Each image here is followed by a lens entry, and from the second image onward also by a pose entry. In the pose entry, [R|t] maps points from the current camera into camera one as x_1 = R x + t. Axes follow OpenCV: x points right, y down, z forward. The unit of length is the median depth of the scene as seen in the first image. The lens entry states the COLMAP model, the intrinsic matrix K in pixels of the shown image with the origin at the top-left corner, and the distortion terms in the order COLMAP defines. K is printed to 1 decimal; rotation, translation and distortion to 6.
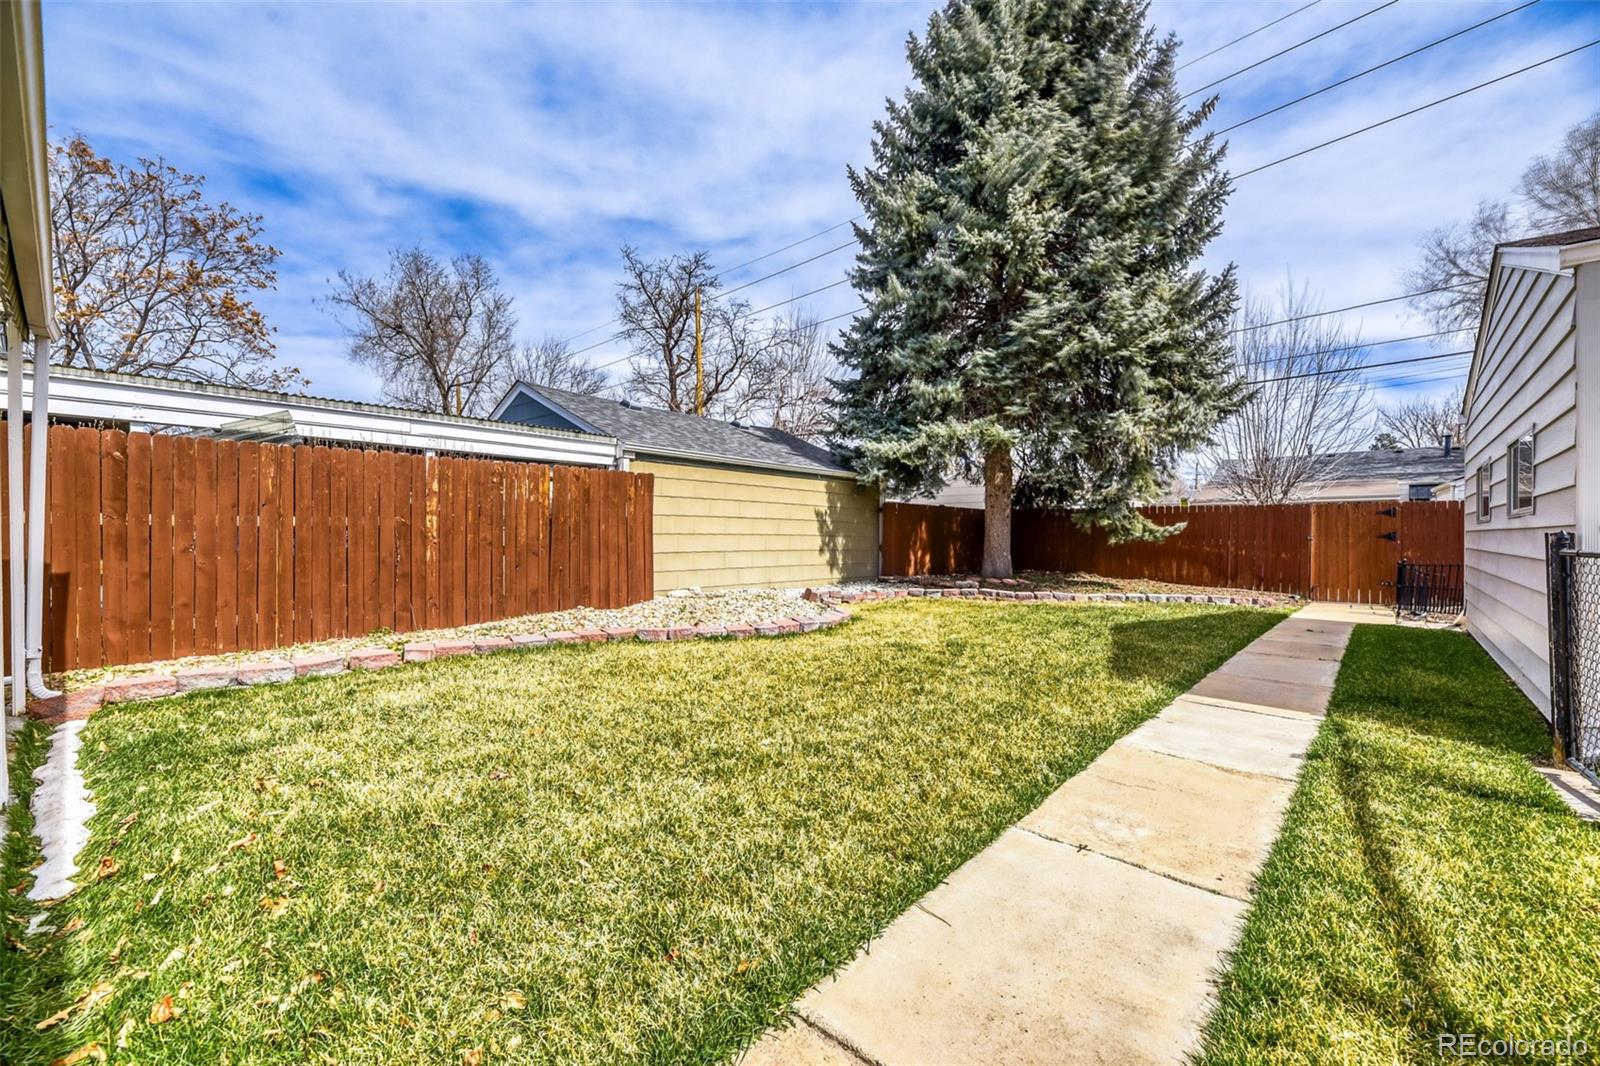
lens RADIAL K [[631.0, 0, 803.0], [0, 631.0, 539.7], [0, 0, 1]] dist [-0.000116, 0.000044]
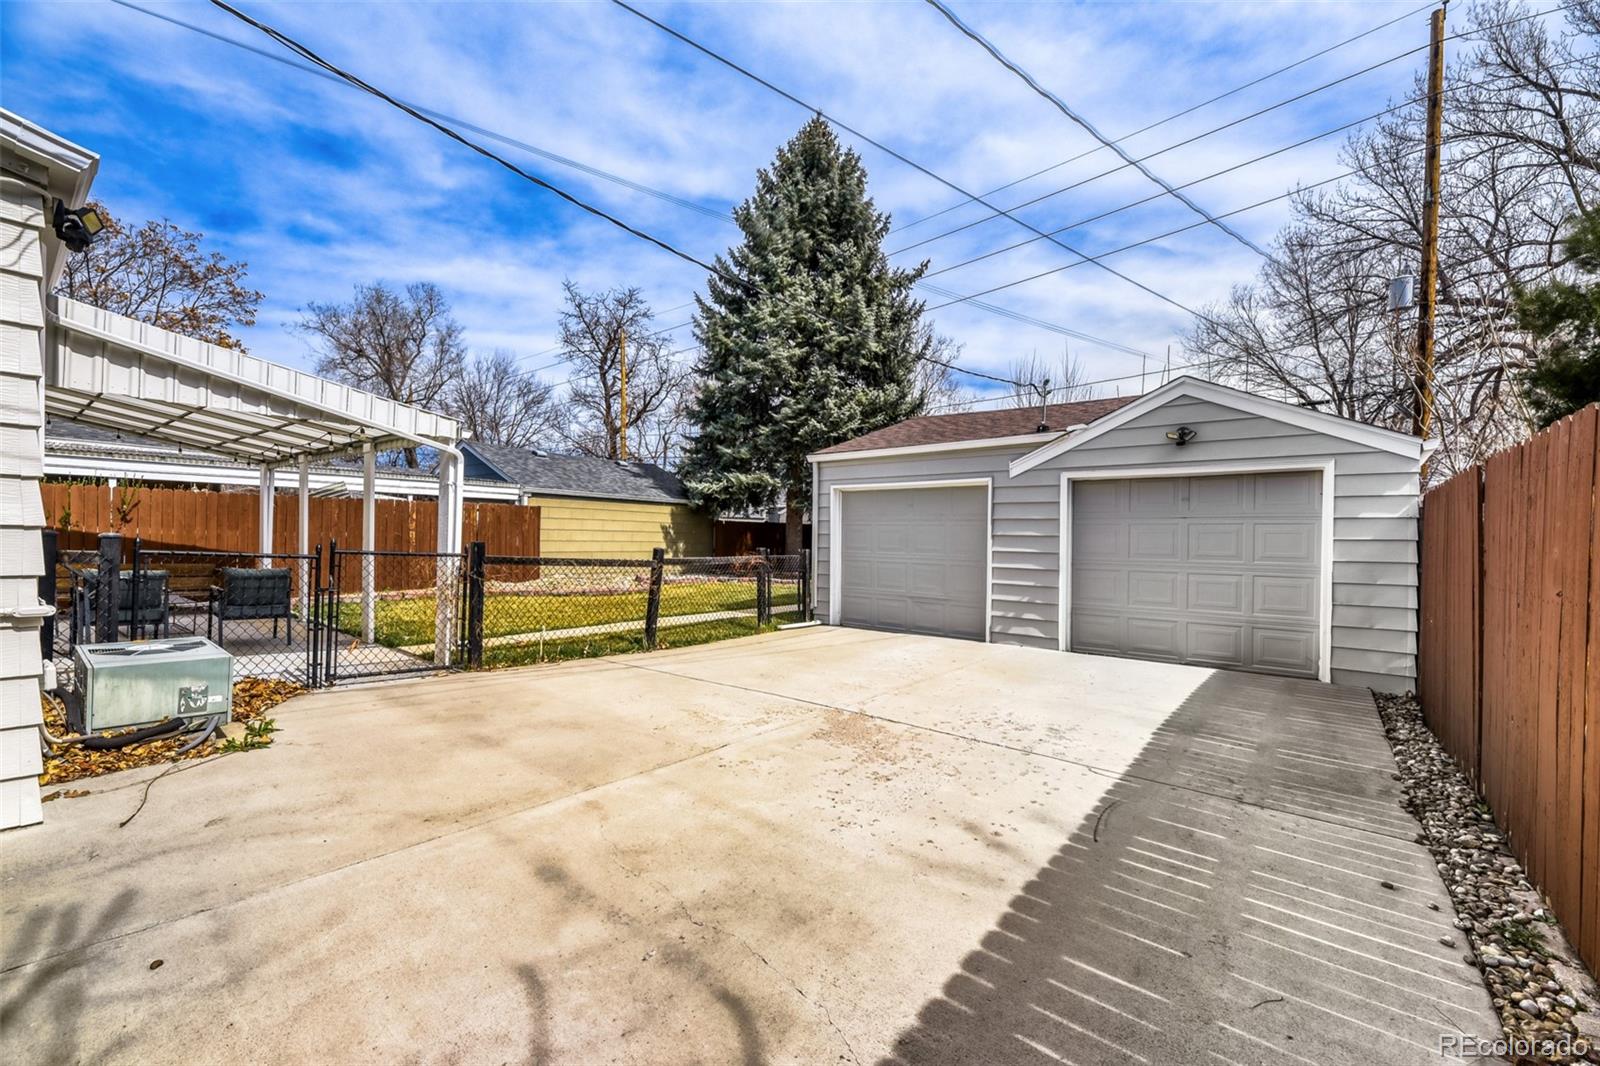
lens RADIAL K [[641.9, 0, 791.3], [0, 641.9, 529.4], [0, 0, 1]] dist [0.003578, -0.001621]
pose [[0.998930, 0.012541, 0.044511, 0.303363], [-0.011743, 0.999766, -0.018147, -0.014030], [-0.044729, 0.017605, 0.998844, -0.642973]]
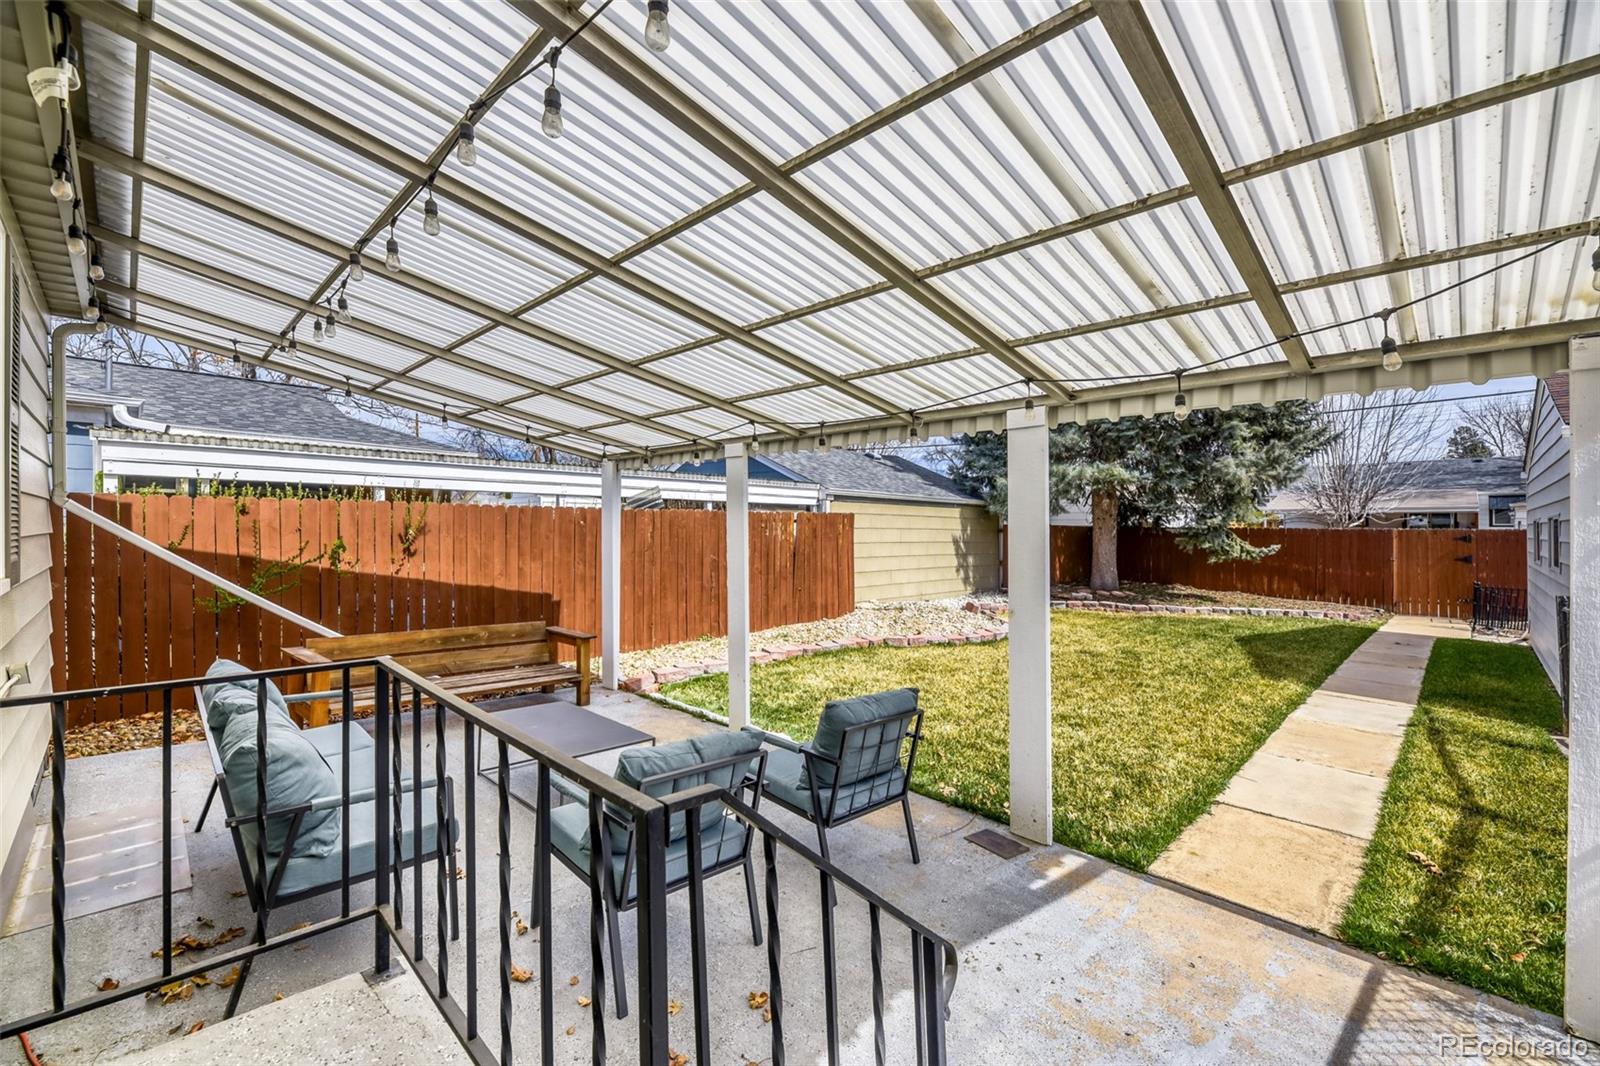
lens RADIAL K [[641.9, 0, 796.4], [0, 641.9, 518.2], [0, 0, 1]] dist [0.003578, -0.001621]
pose [[0.998081, -0.000297, -0.061921, -0.220660], [-0.001111, 0.999742, -0.022698, -0.052532], [0.061912, 0.022723, 0.997823, -0.252605]]
